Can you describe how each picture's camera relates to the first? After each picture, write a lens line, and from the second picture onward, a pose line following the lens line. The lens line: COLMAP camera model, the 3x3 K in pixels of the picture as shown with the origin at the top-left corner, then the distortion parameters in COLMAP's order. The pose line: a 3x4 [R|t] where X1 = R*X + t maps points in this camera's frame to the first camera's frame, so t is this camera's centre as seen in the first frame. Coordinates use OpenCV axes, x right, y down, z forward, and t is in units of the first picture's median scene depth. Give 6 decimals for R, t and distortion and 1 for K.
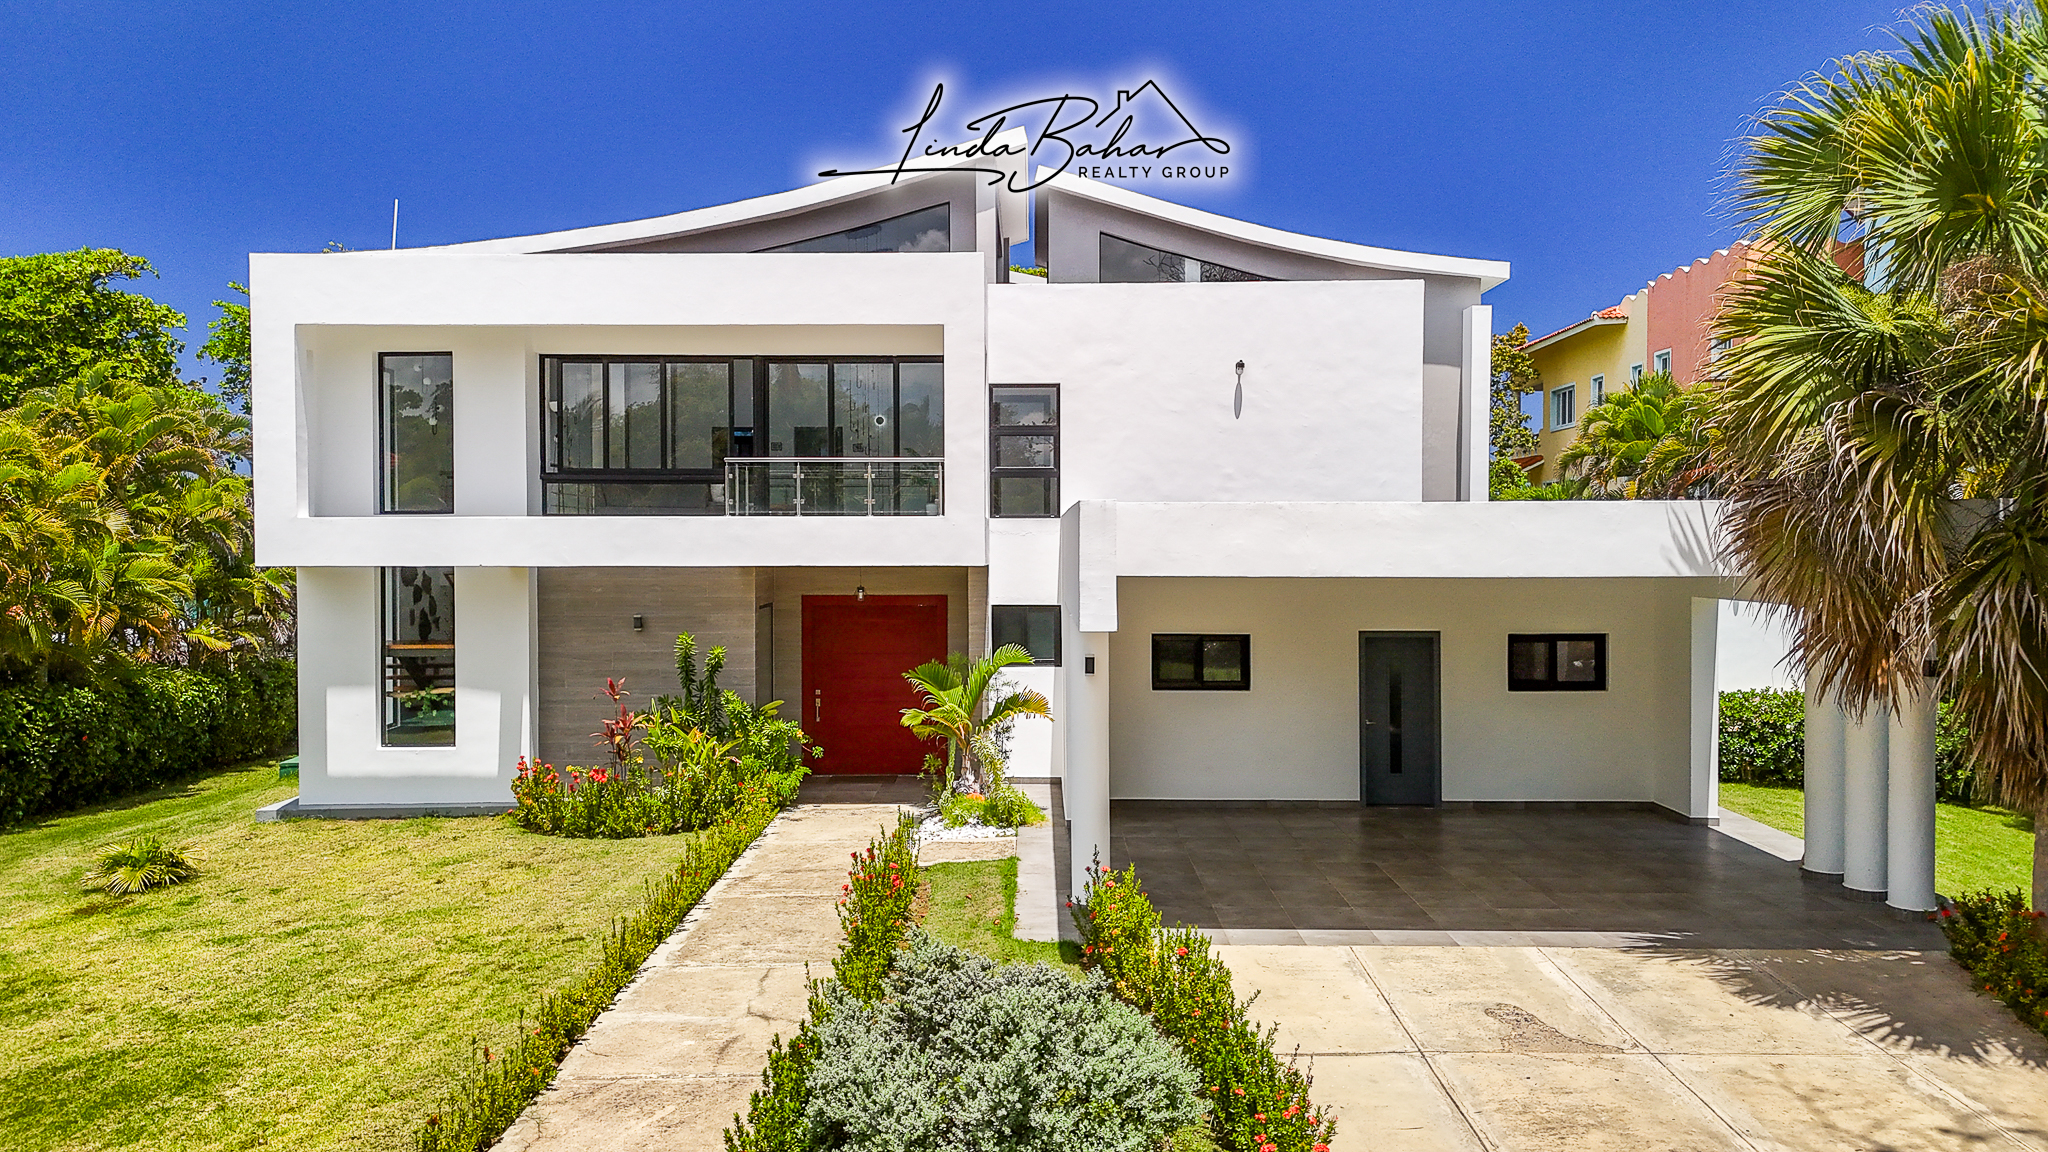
lens RADIAL K [[1445.9, 0, 1029.8], [0, 1445.9, 574.4], [0, 0, 1]] dist [0.022362, -0.000120]
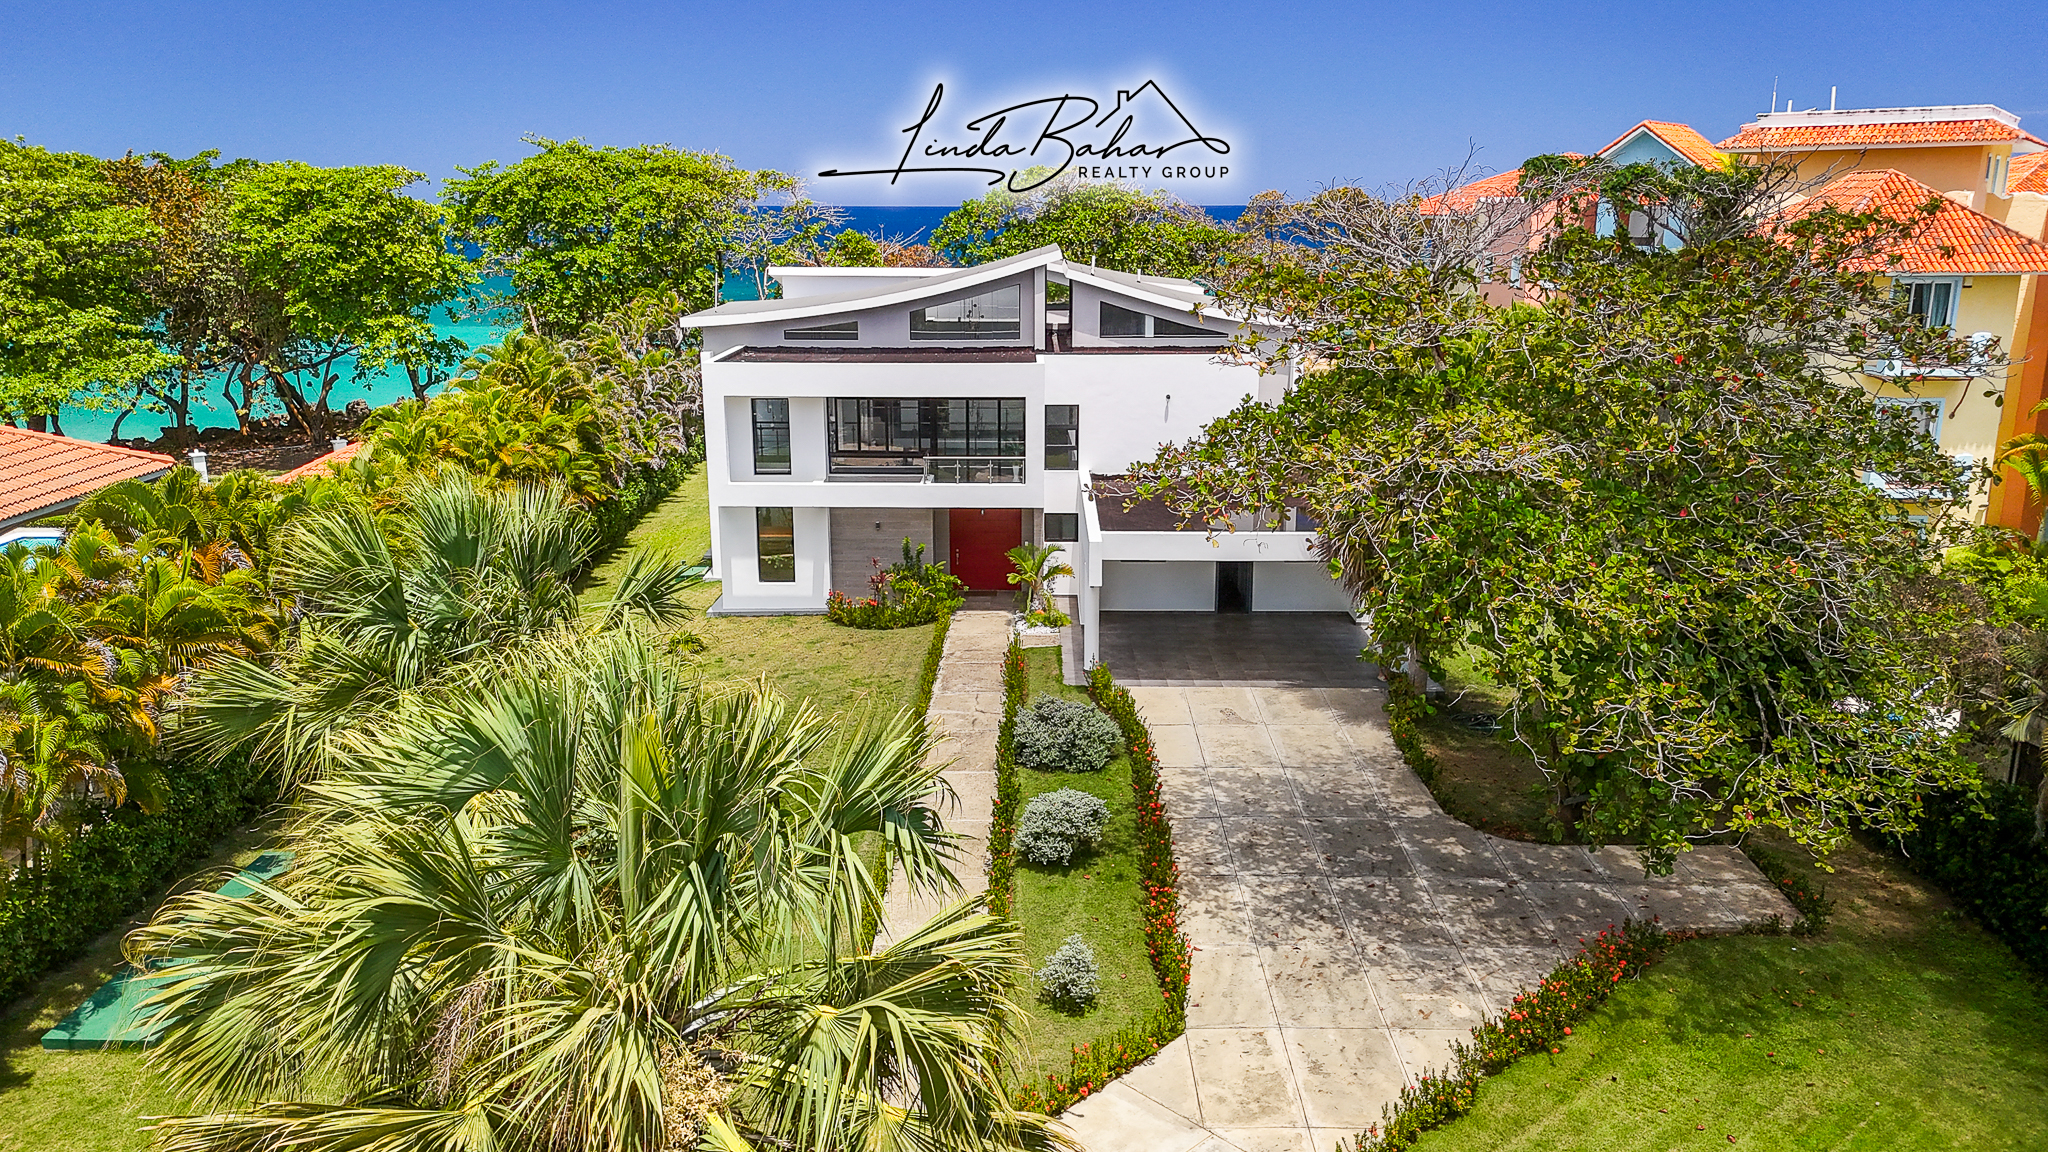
lens RADIAL K [[1445.9, 0, 1020.4], [0, 1445.9, 575.5], [0, 0, 1]] dist [0.022362, -0.000120]
pose [[0.999981, 0.000588, -0.006114, -0.052827], [0.000826, 0.973501, 0.228680, -0.401339], [0.006087, -0.228681, 0.973482, -1.134200]]
